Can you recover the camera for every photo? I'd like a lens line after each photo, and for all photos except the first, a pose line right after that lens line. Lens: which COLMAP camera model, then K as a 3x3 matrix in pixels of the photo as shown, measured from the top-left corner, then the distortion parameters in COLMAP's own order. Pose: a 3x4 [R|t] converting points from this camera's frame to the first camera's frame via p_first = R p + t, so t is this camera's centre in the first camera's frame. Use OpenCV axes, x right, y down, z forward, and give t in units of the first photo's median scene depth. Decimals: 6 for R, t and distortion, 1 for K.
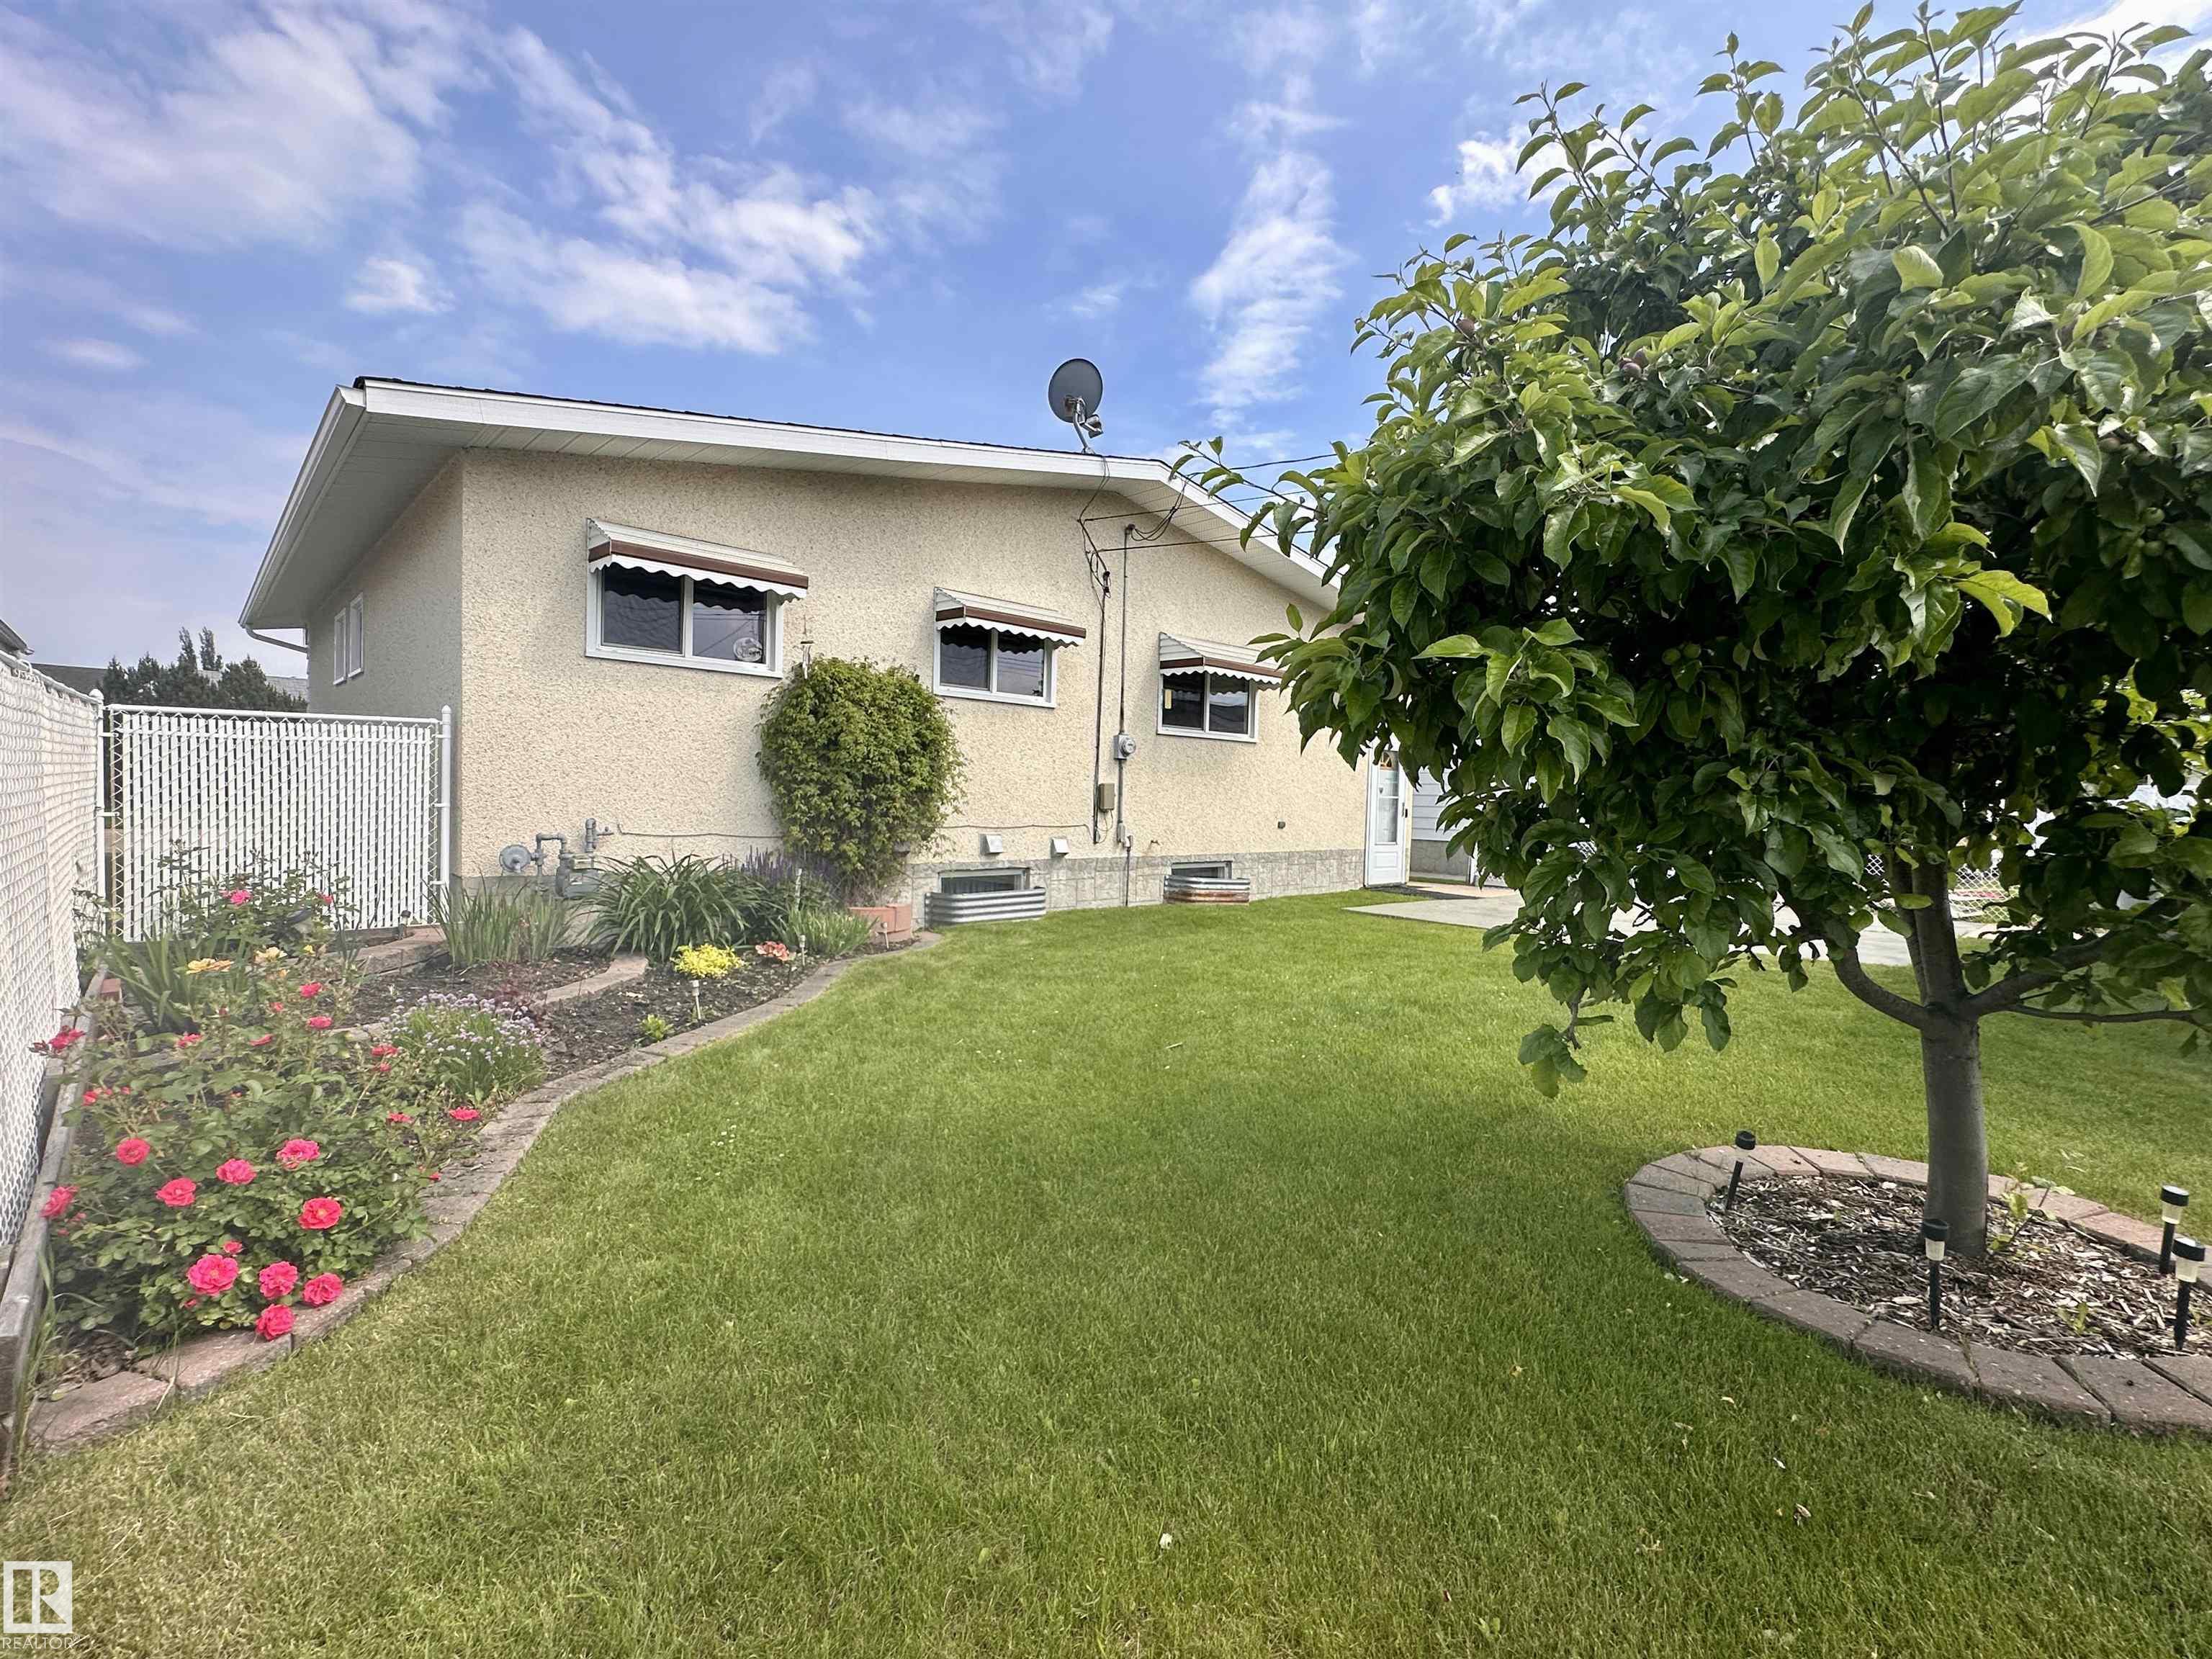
lens RADIAL K [[980.3, 0, 1098.8], [0, 980.3, 832.1], [0, 0, 1]] dist [-0.000293, -0.001134]
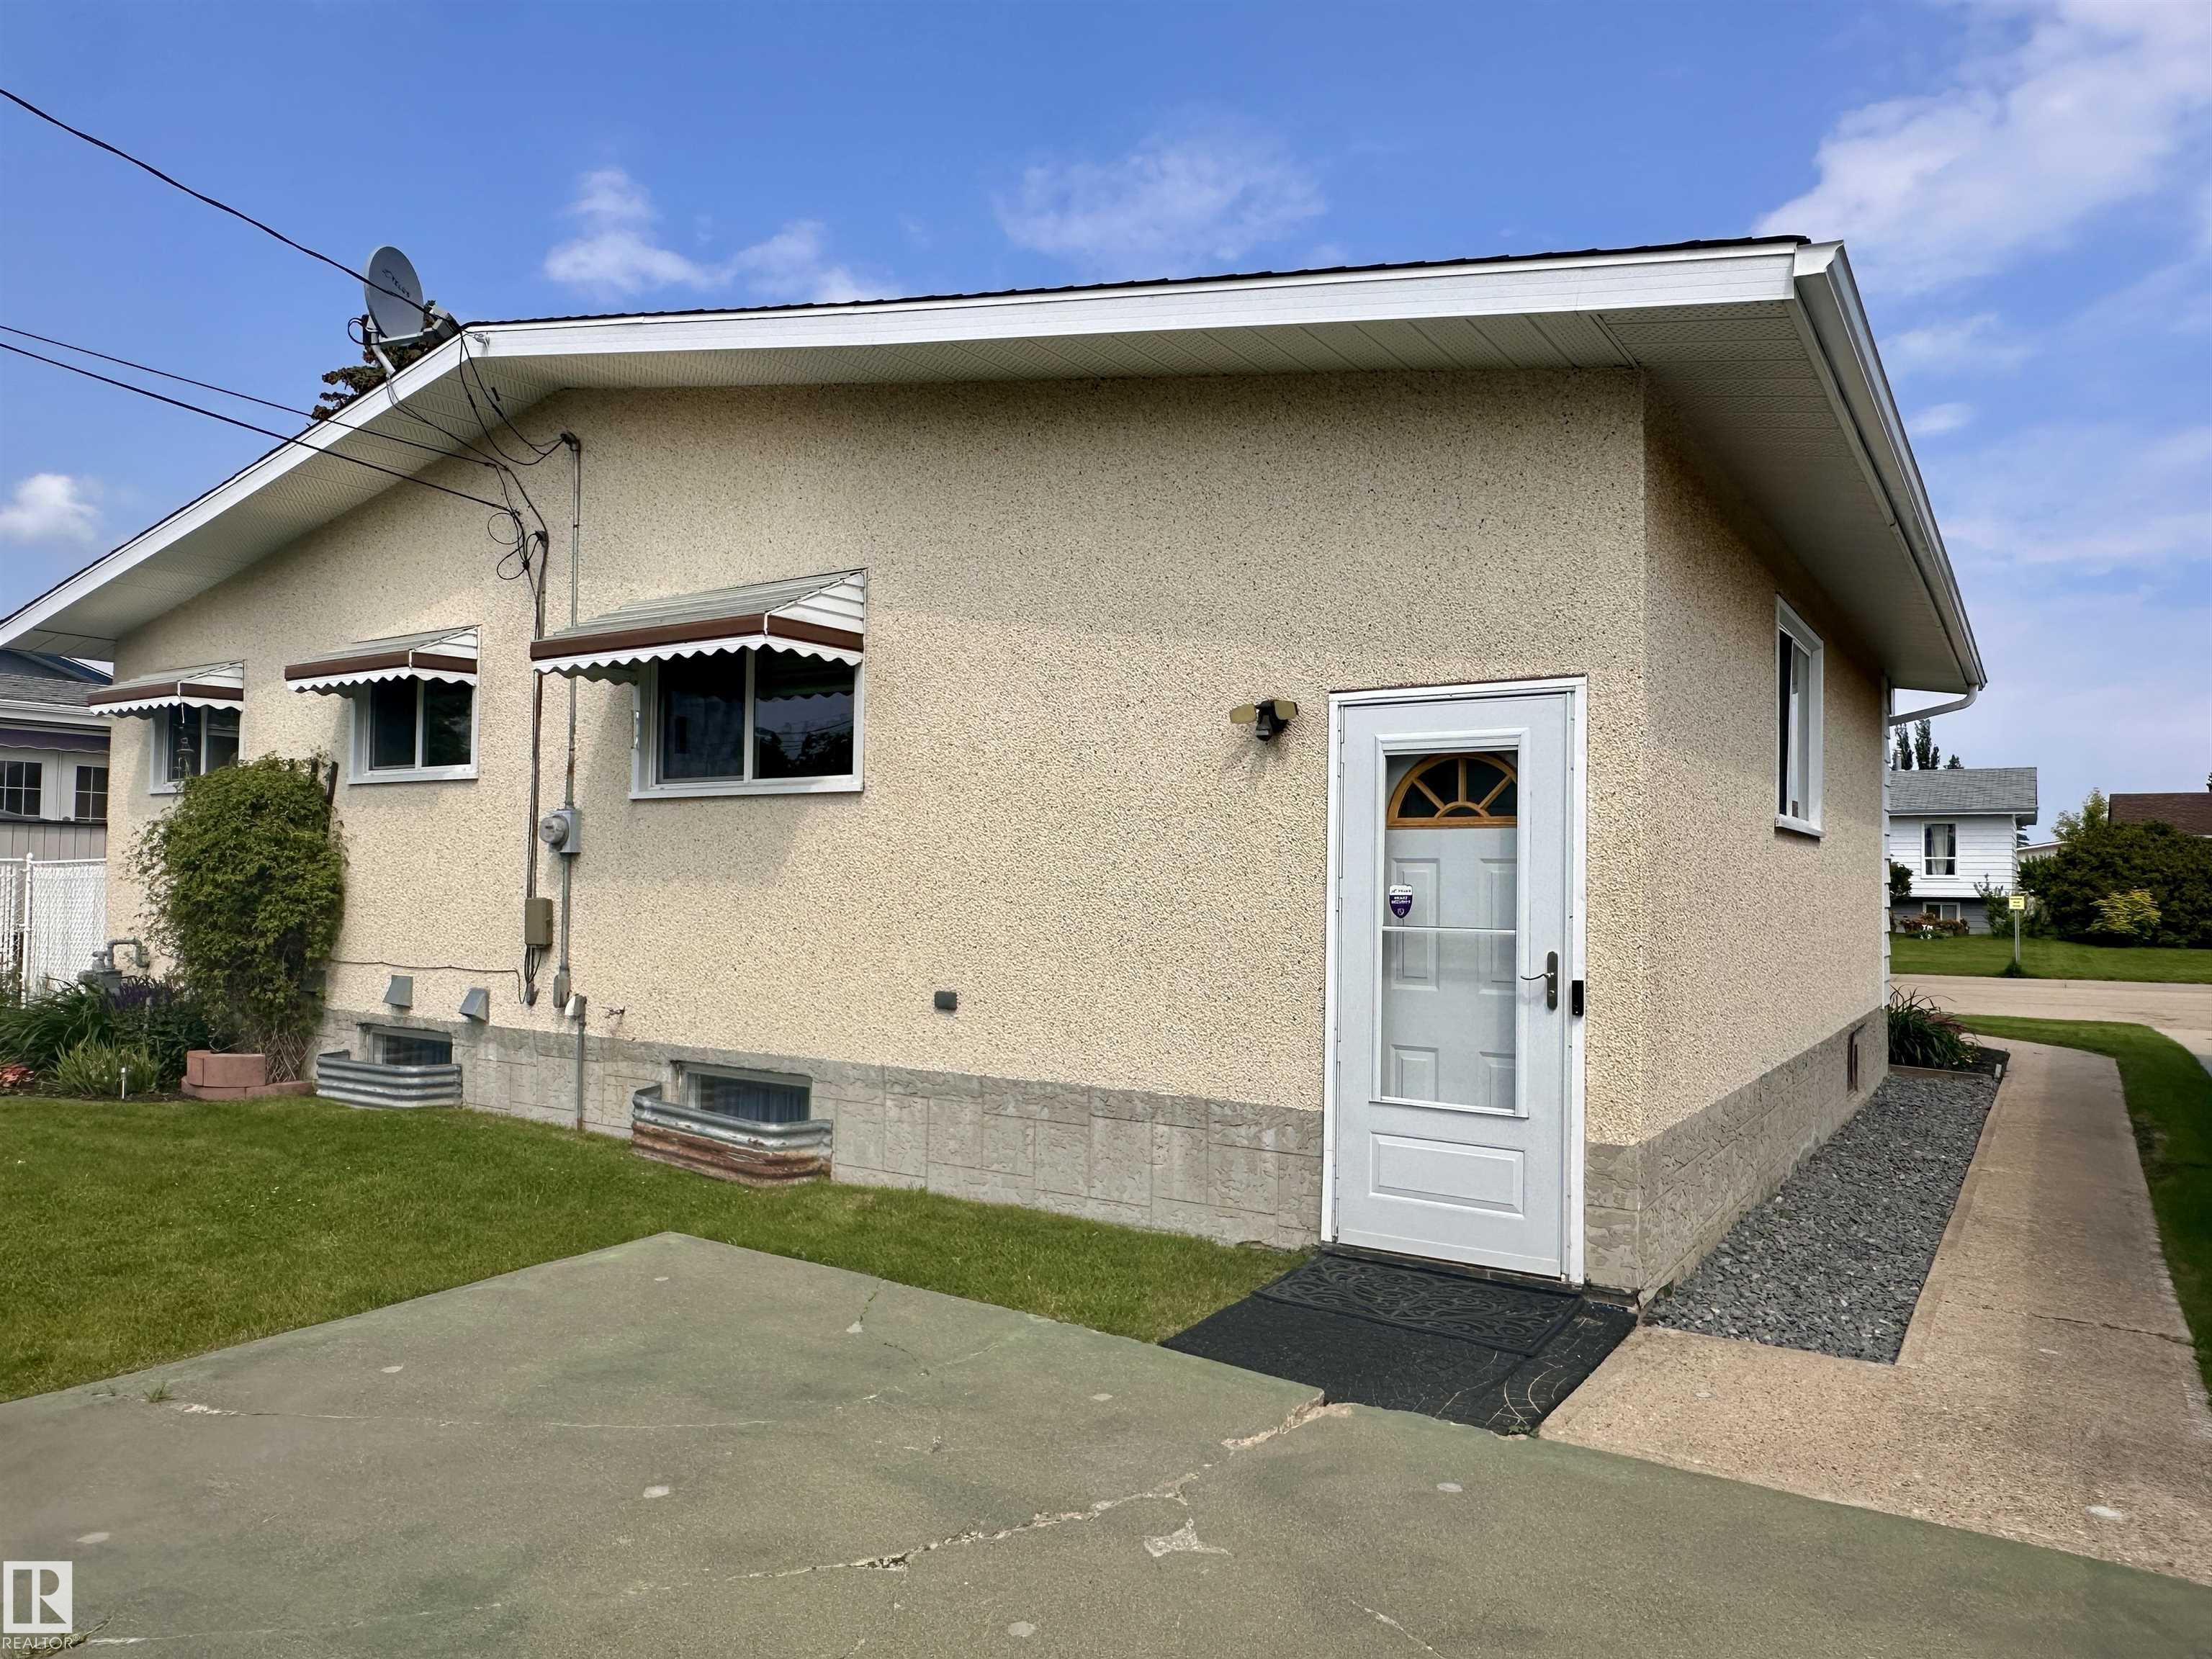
lens RADIAL K [[1440.8, 0, 1106.0], [0, 1440.8, 829.5], [0, 0, 1]] dist [-0.006036, 0.001974]
pose [[0.240305, -0.060893, -0.968786, 1.143440], [-0.040542, 0.996530, -0.072693, -0.054311], [0.969851, 0.056745, 0.237002, 1.435556]]
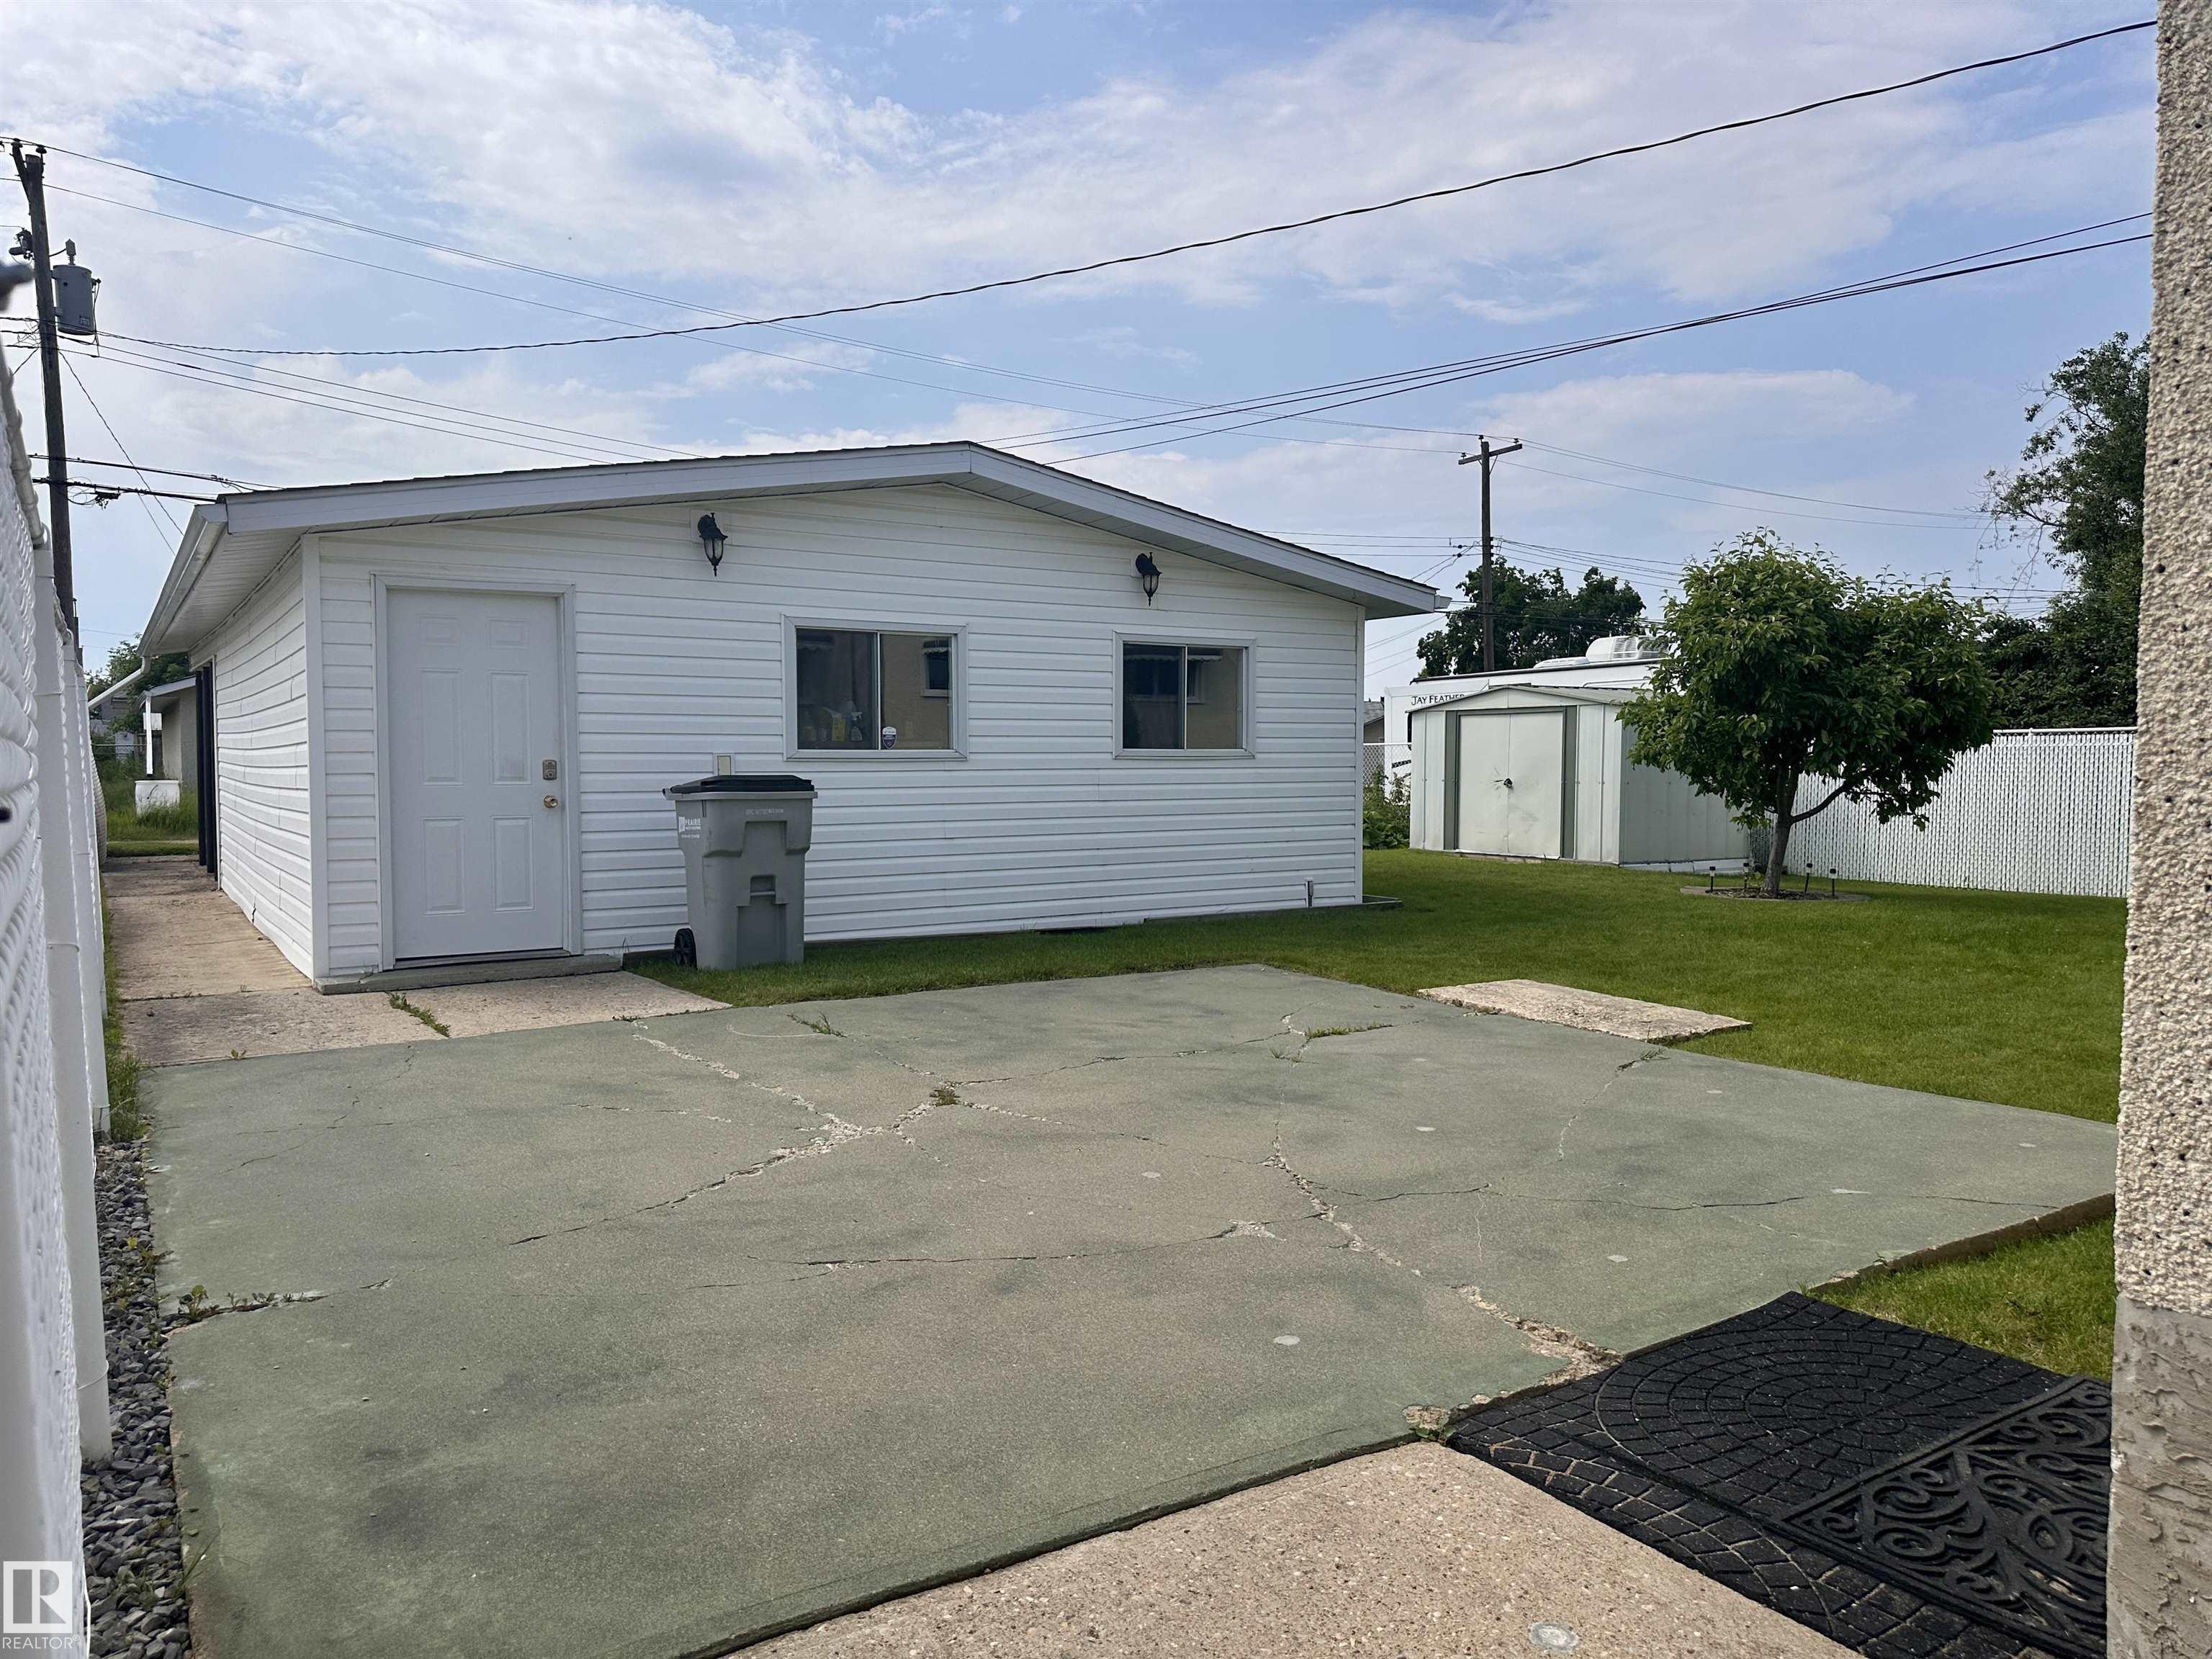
lens RADIAL K [[1538.7, 0, 1106.0], [0, 1538.7, 829.5], [0, 0, 1]] dist [0.121447, -0.163539]
pose [[-0.984131, -0.037980, 0.173331, 0.693147], [-0.022757, 0.995773, 0.088983, -0.060852], [-0.175978, 0.083626, -0.980836, 2.081182]]
